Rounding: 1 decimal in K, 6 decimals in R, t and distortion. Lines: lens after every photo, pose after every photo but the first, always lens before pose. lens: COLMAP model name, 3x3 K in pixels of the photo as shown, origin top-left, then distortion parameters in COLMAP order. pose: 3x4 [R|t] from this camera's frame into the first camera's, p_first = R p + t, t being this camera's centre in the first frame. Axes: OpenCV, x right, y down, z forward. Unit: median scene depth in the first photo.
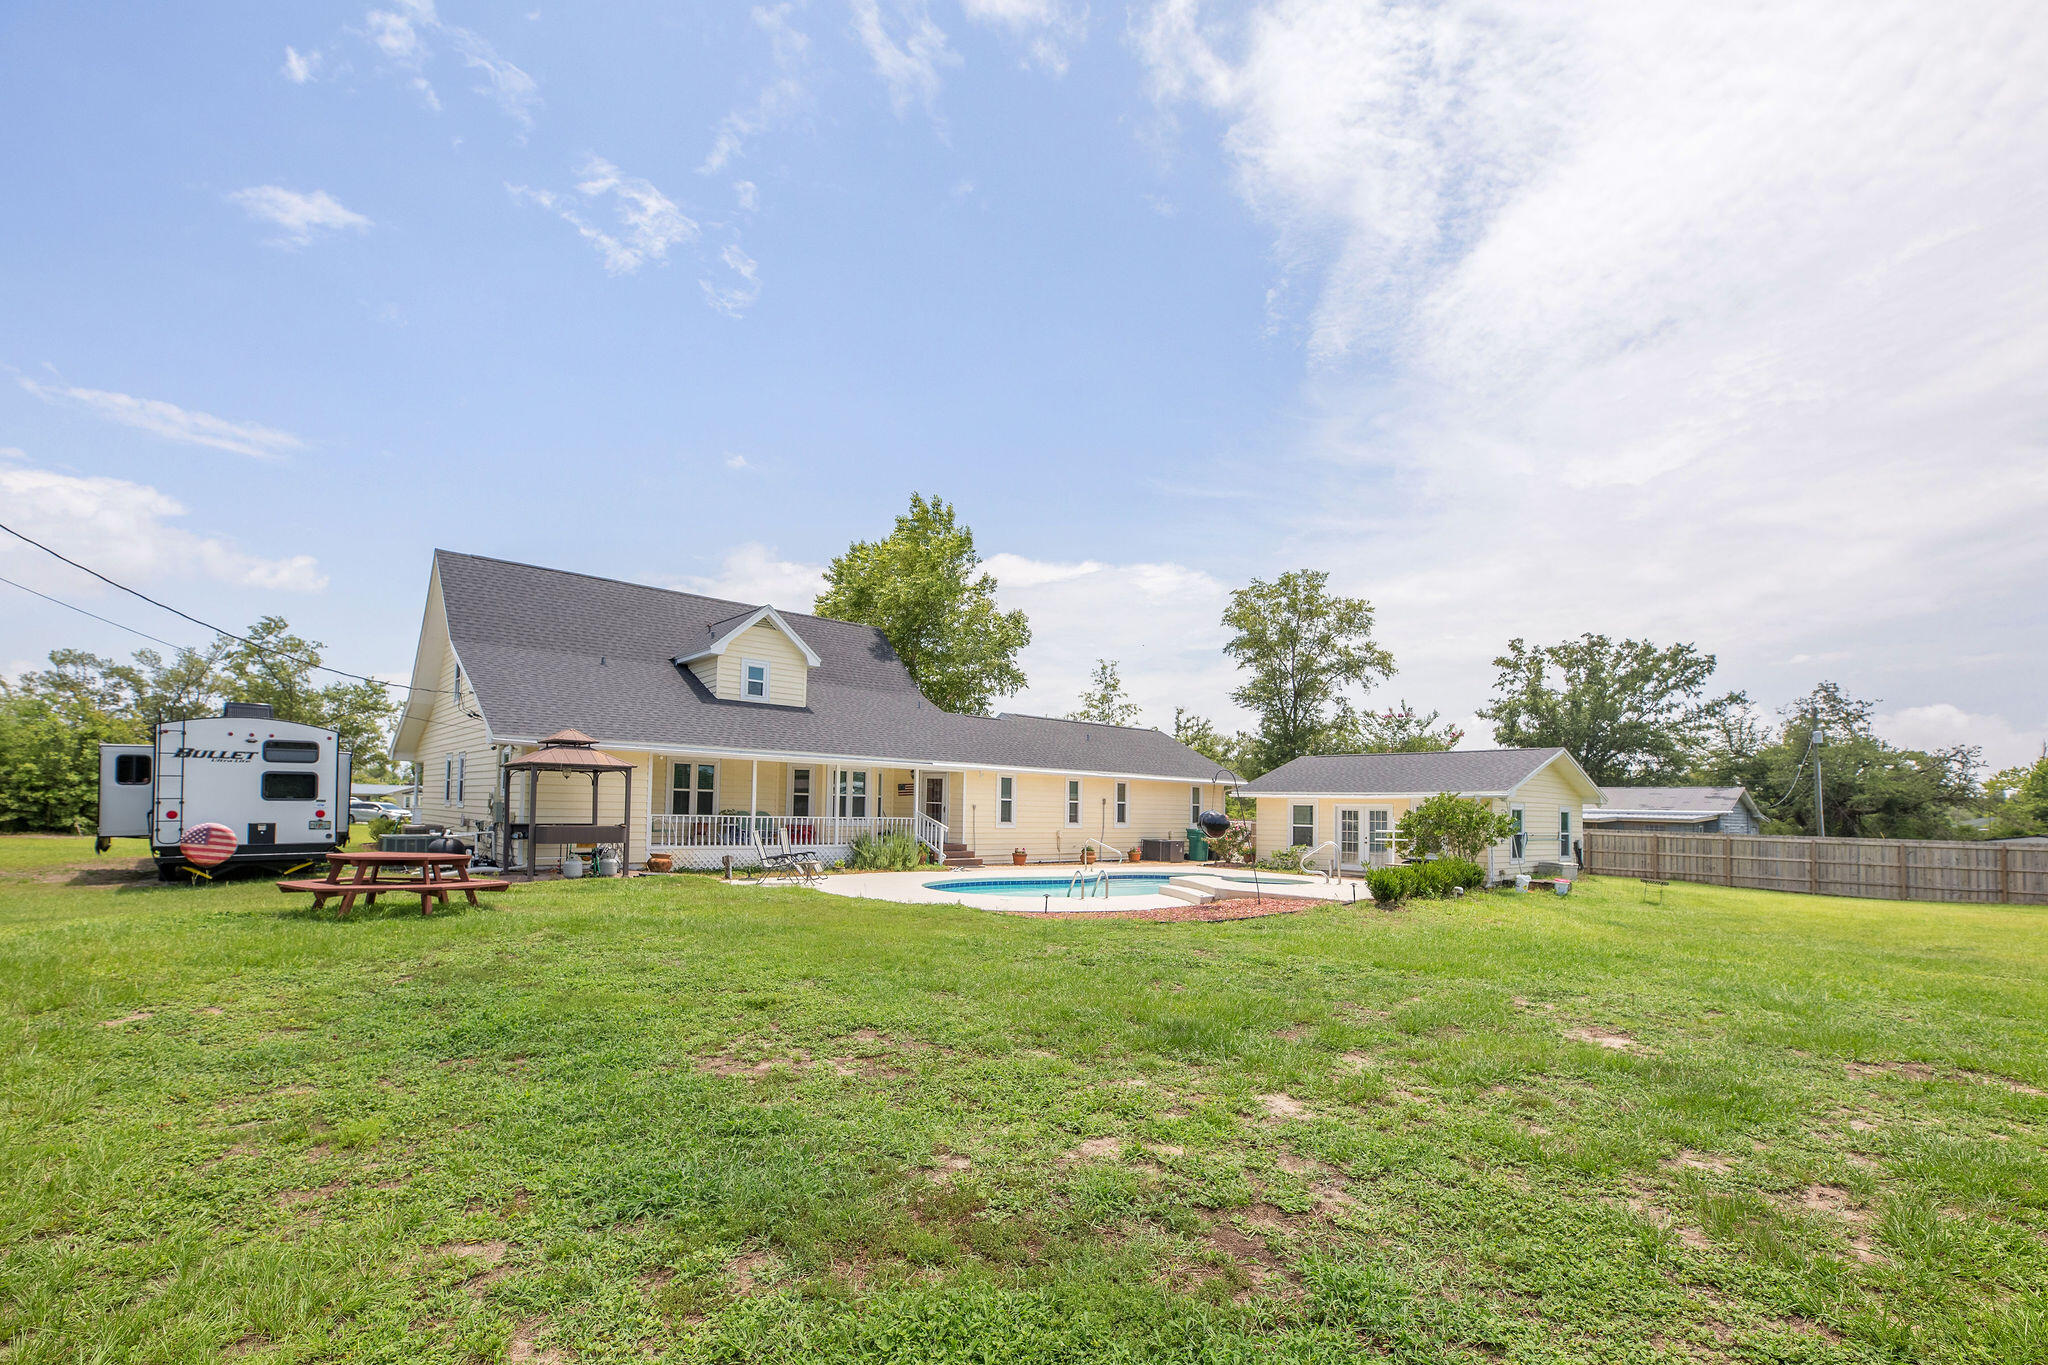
lens RADIAL K [[927.7, 0, 985.8], [0, 927.7, 792.1], [0, 0, 1]] dist [-0.013143, 0.000560]
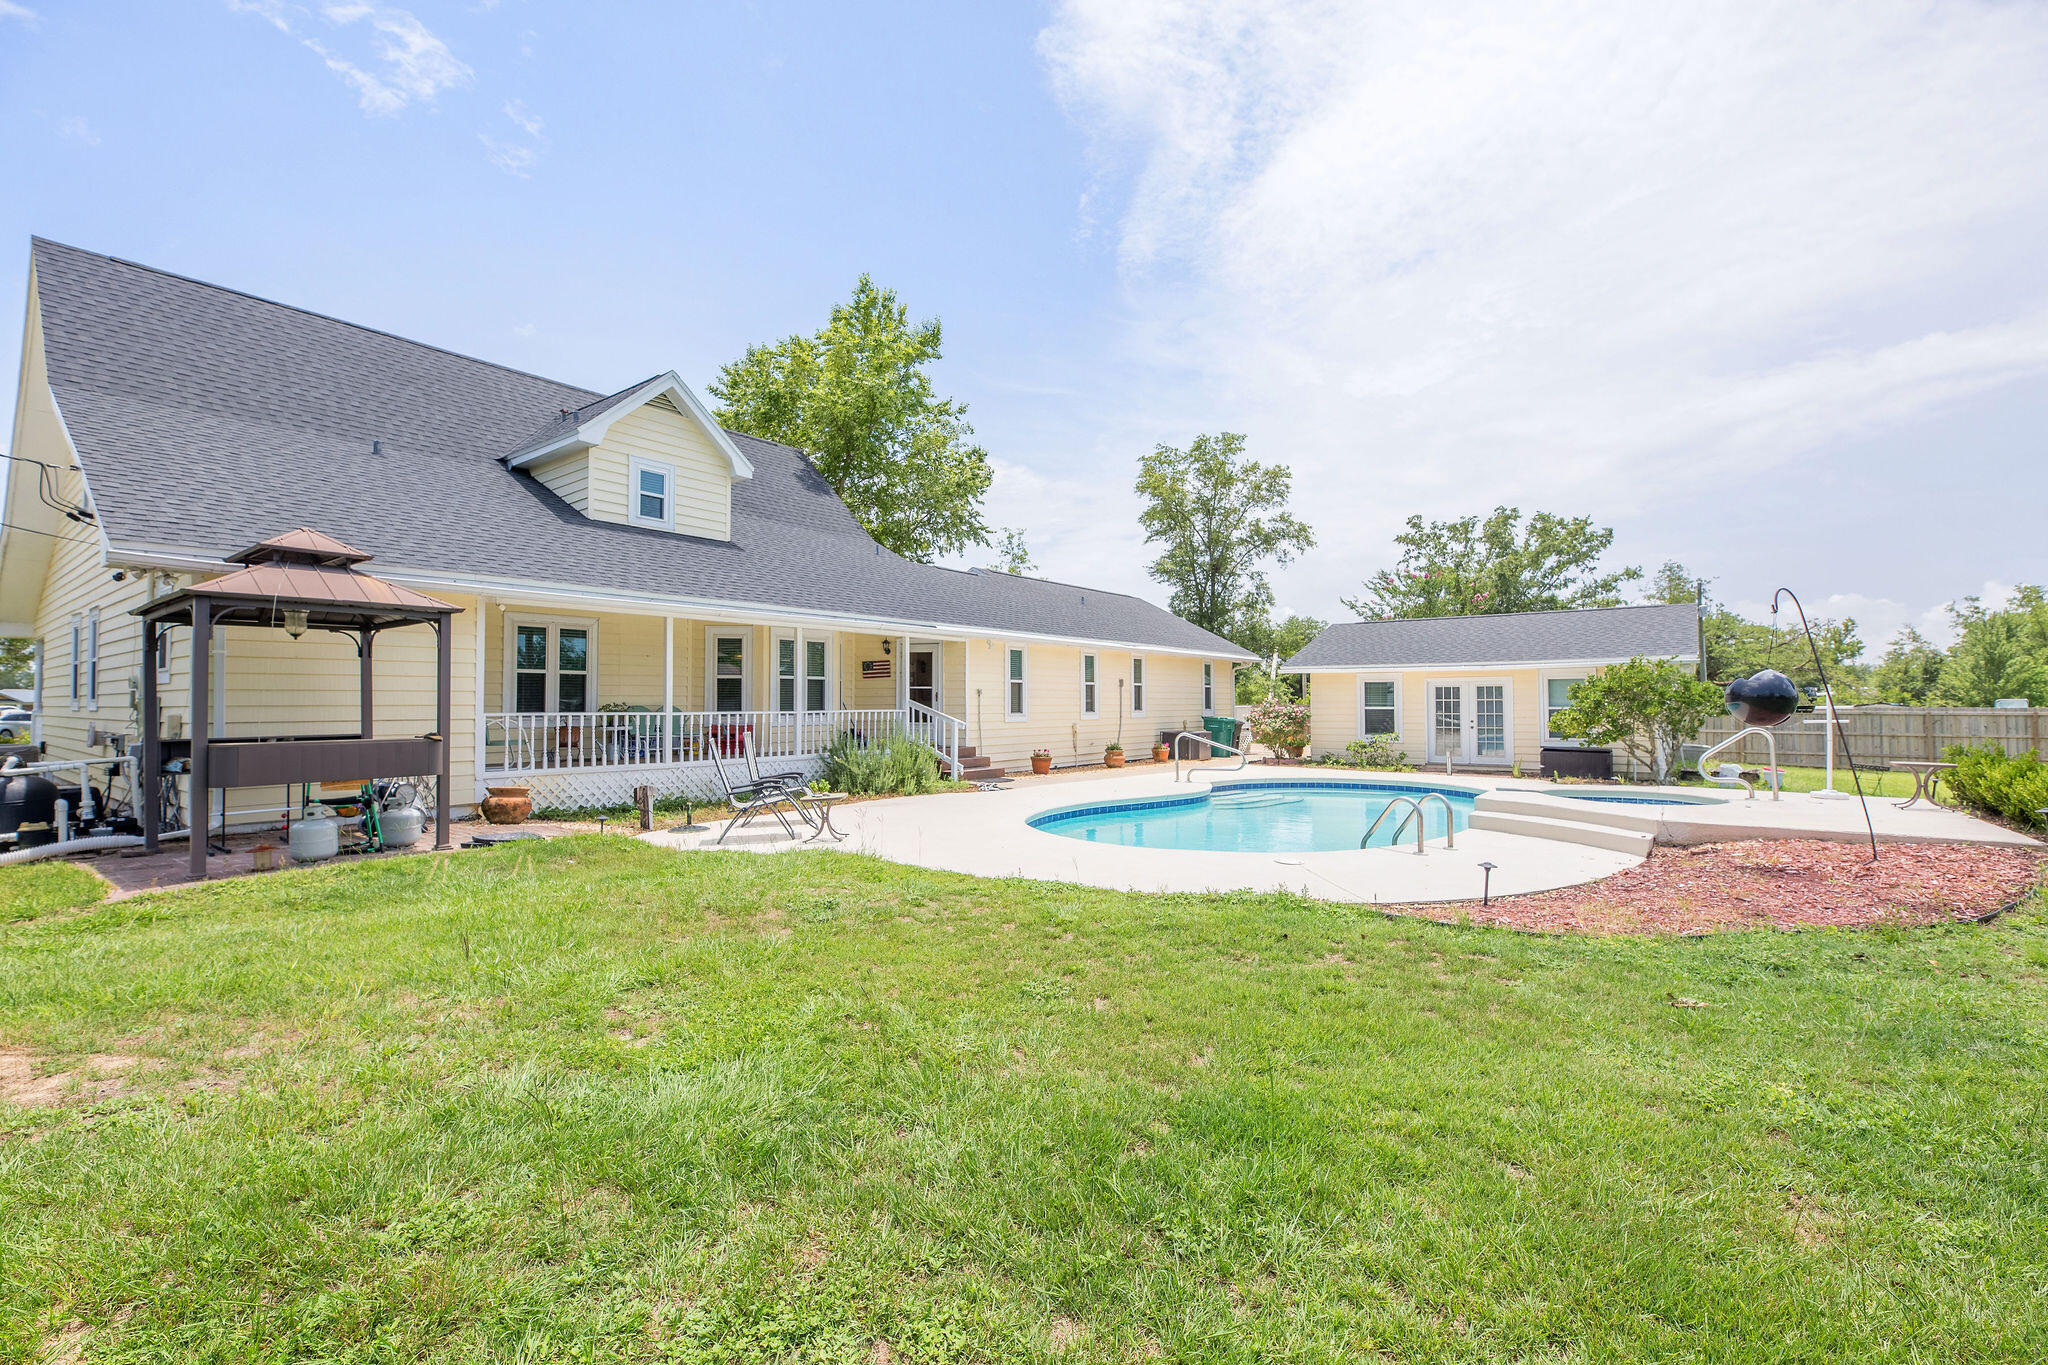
lens RADIAL K [[912.7, 0, 981.9], [0, 912.7, 685.0], [0, 0, 1]] dist [-0.000095, 0.000252]
pose [[0.980281, -0.020334, 0.196562, -0.114884], [0.020902, 0.999781, -0.000815, 0.008929], [-0.196503, 0.004907, 0.980491, 0.267998]]
